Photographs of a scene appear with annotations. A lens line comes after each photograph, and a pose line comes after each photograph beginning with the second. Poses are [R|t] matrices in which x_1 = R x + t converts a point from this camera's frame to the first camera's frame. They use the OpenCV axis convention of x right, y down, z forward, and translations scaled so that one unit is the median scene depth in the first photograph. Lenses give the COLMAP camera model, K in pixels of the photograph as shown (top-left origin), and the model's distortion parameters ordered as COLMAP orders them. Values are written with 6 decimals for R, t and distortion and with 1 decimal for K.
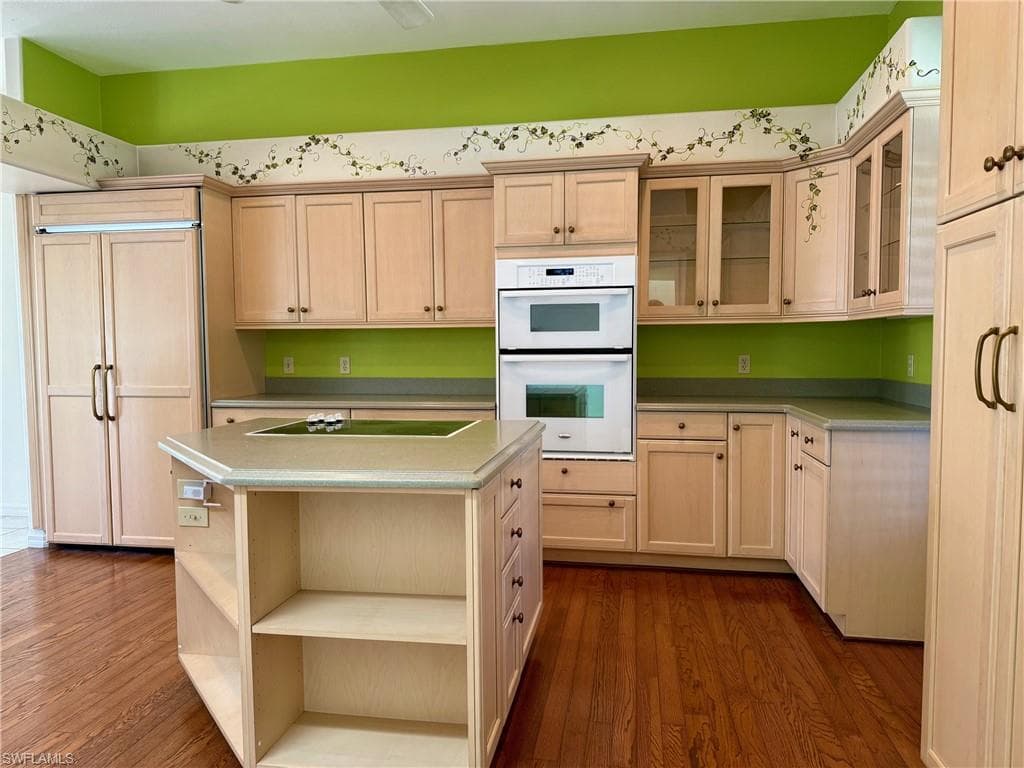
lens RADIAL K [[727.2, 0, 508.3], [0, 727.2, 389.0], [0, 0, 1]] dist [0.028410, -0.016798]
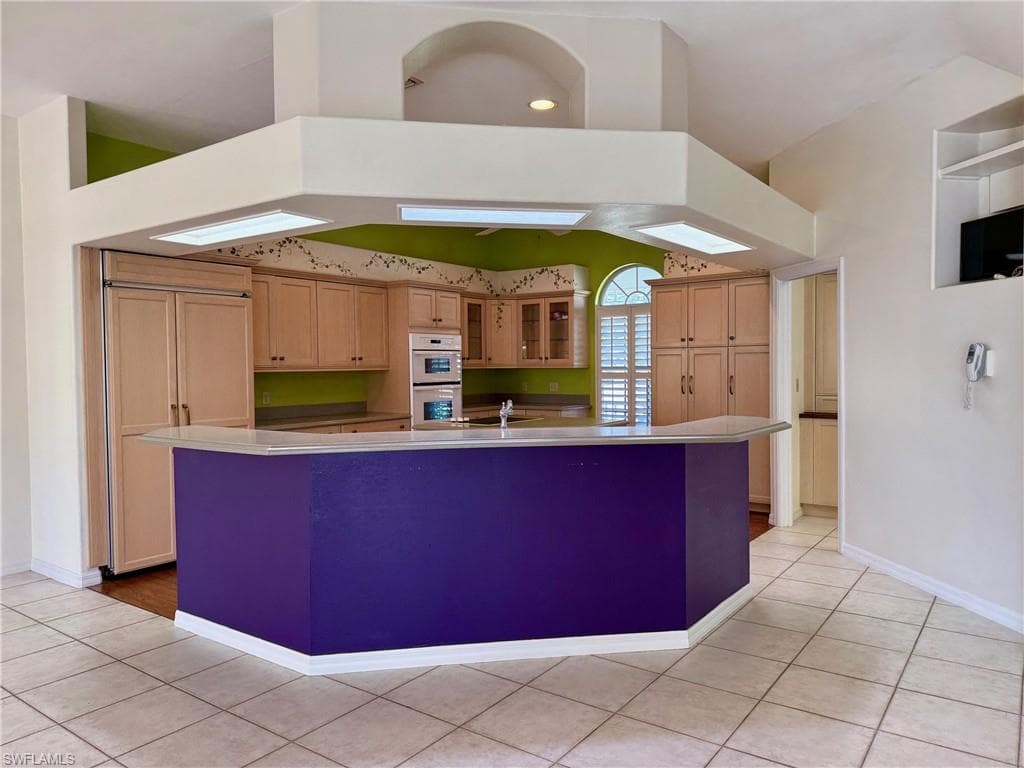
lens RADIAL K [[727.2, 0, 512.2], [0, 727.2, 384.0], [0, 0, 1]] dist [0.028410, -0.016798]
pose [[0.429018, -0.022147, 0.903025, -1.477215], [0.061807, 0.998076, -0.004886, -0.028147], [-0.901179, 0.057910, 0.429561, 0.011973]]
